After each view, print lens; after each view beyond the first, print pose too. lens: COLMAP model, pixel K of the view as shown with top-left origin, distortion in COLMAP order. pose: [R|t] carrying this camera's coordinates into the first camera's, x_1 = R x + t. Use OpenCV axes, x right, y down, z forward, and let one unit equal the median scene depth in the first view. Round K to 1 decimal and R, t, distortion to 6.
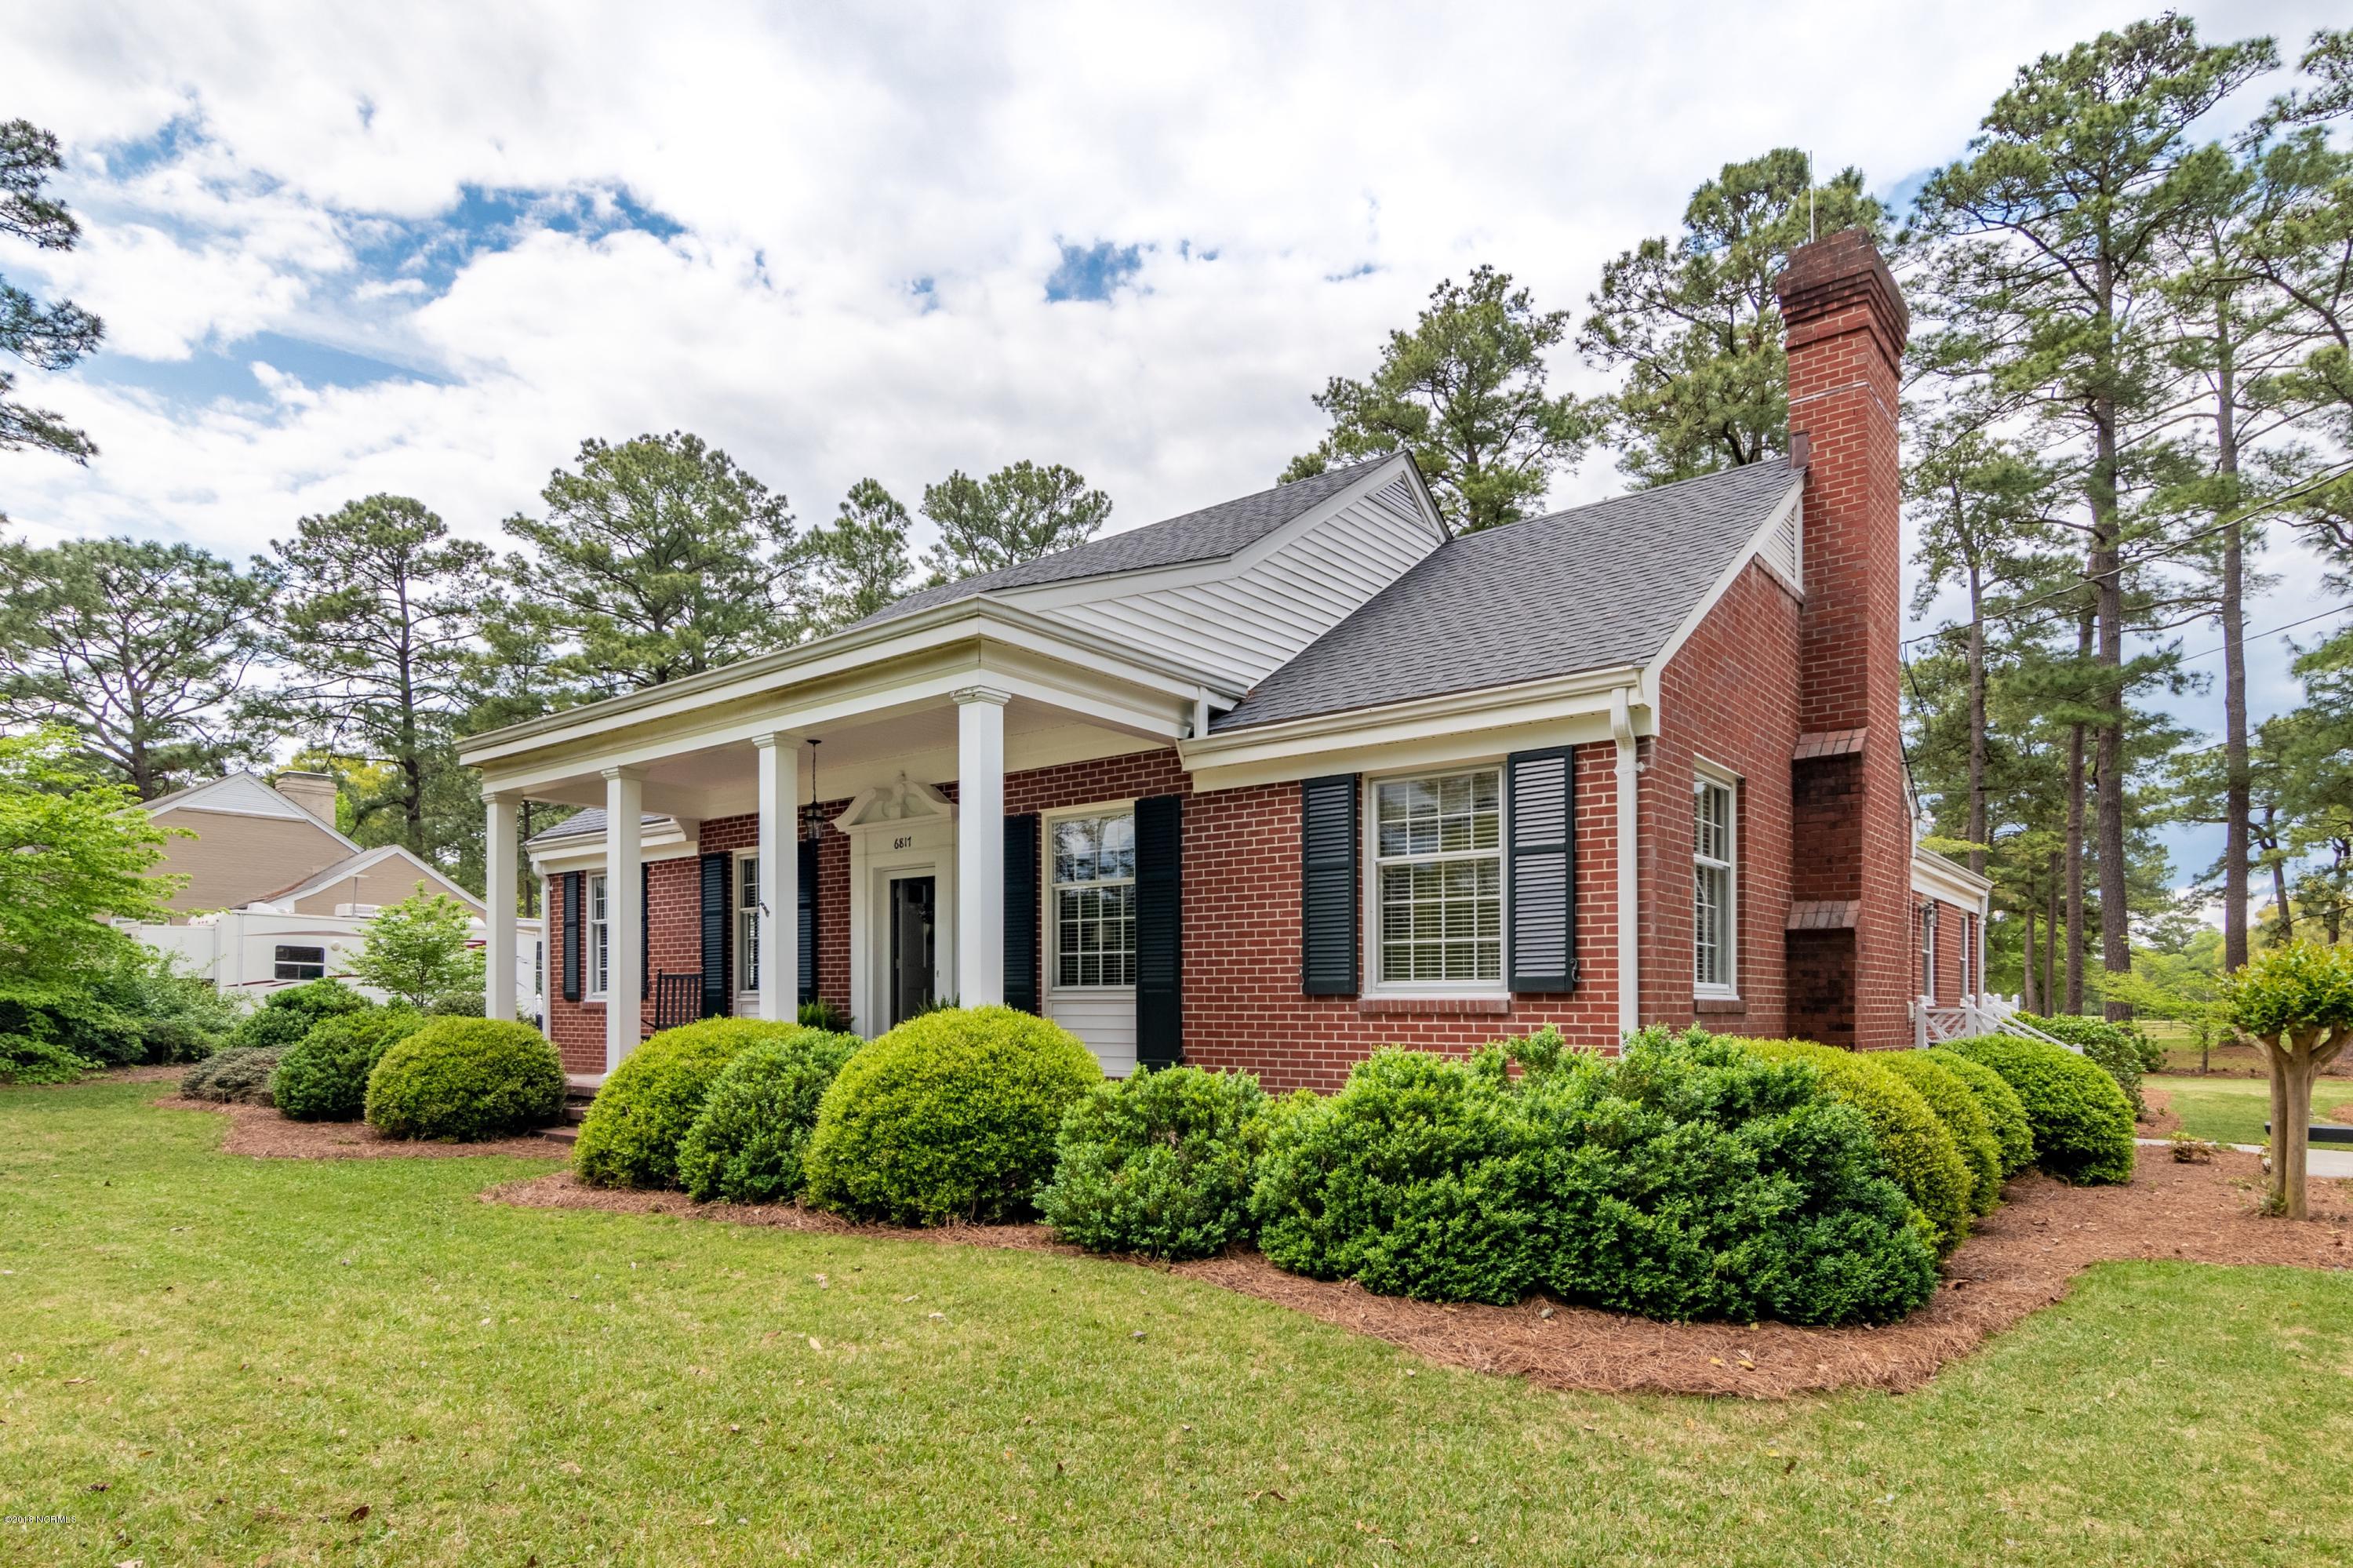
lens RADIAL K [[1359.0, 0, 1048.6], [0, 1359.0, 995.4], [0, 0, 1]] dist [-0.000111, -0.000641]
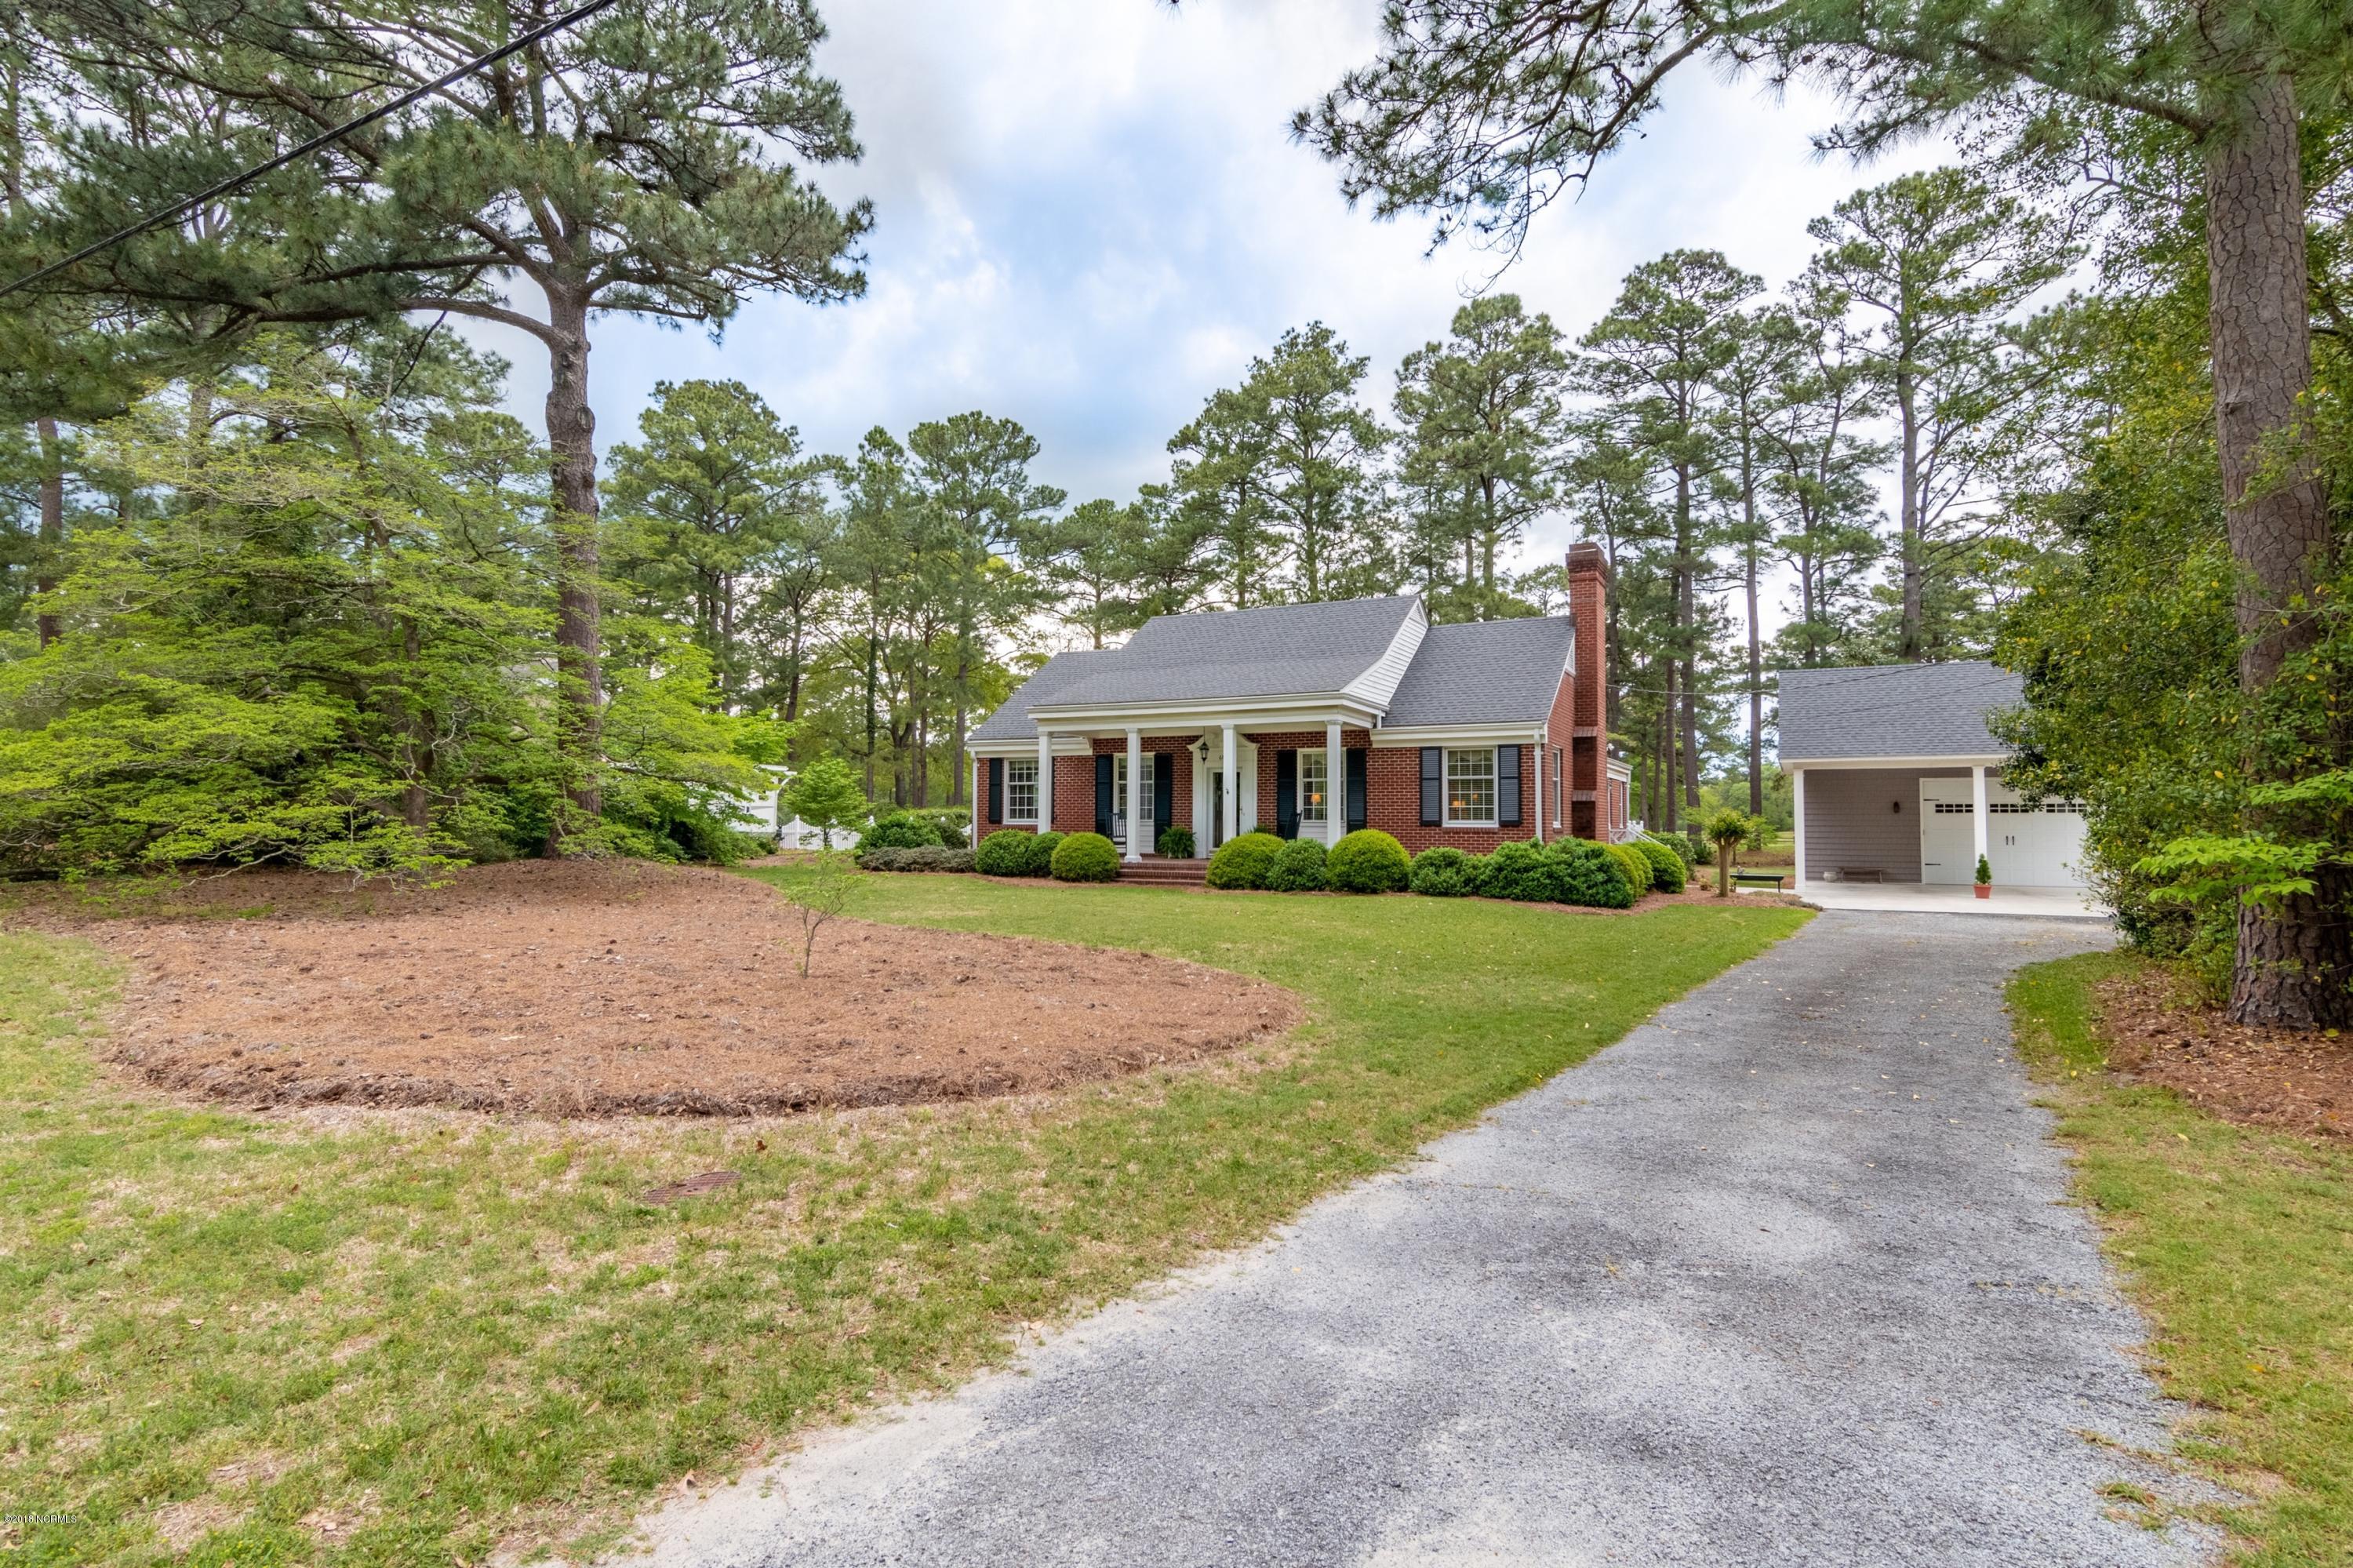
lens RADIAL K [[1150.2, 0, 1175.0], [0, 1150.2, 759.8], [0, 0, 1]] dist [0.000749, 0.000037]
pose [[0.971966, 0.016419, 0.234547, -0.555634], [-0.005621, 0.998896, -0.046633, -0.013839], [-0.235054, 0.044007, 0.970986, -0.756487]]
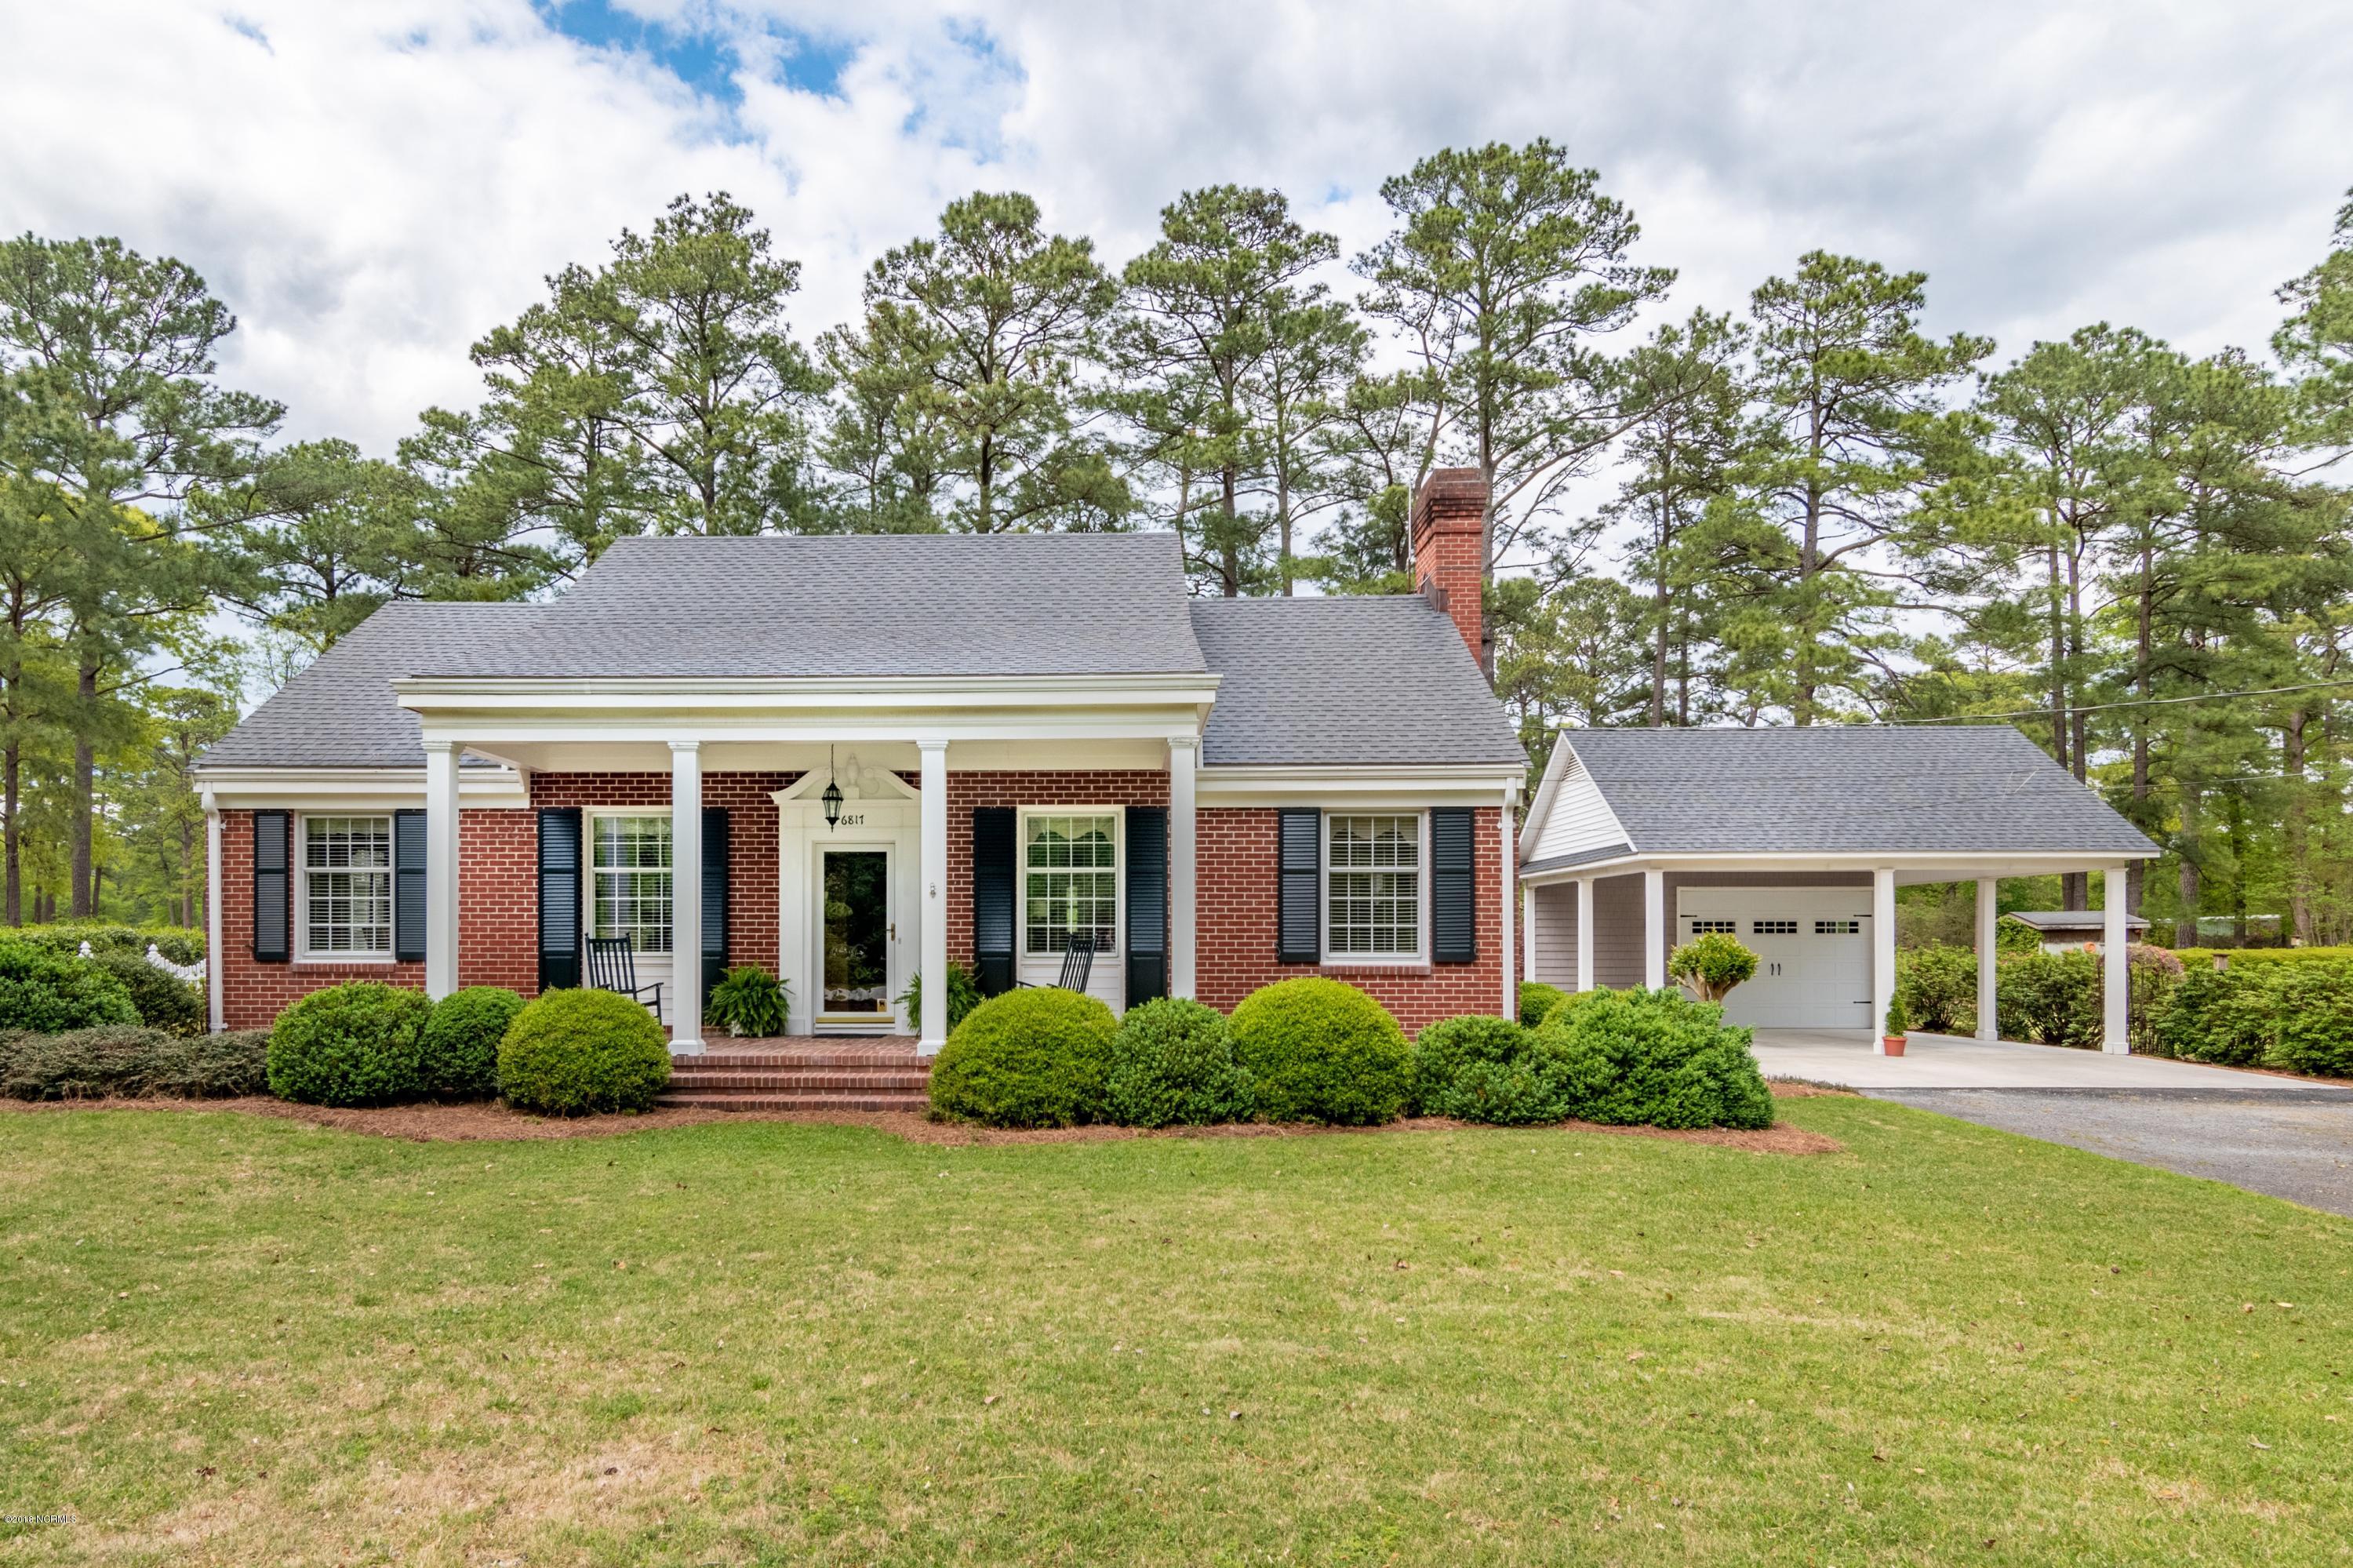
lens RADIAL K [[1466.0, 0, 1130.5], [0, 1466.0, 941.7], [0, 0, 1]] dist [-0.008640, 0.000895]
pose [[0.775215, -0.000388, 0.631697, -0.582444], [-0.005049, 0.999964, 0.006810, -0.020242], [-0.631677, -0.008468, 0.775185, -0.047601]]
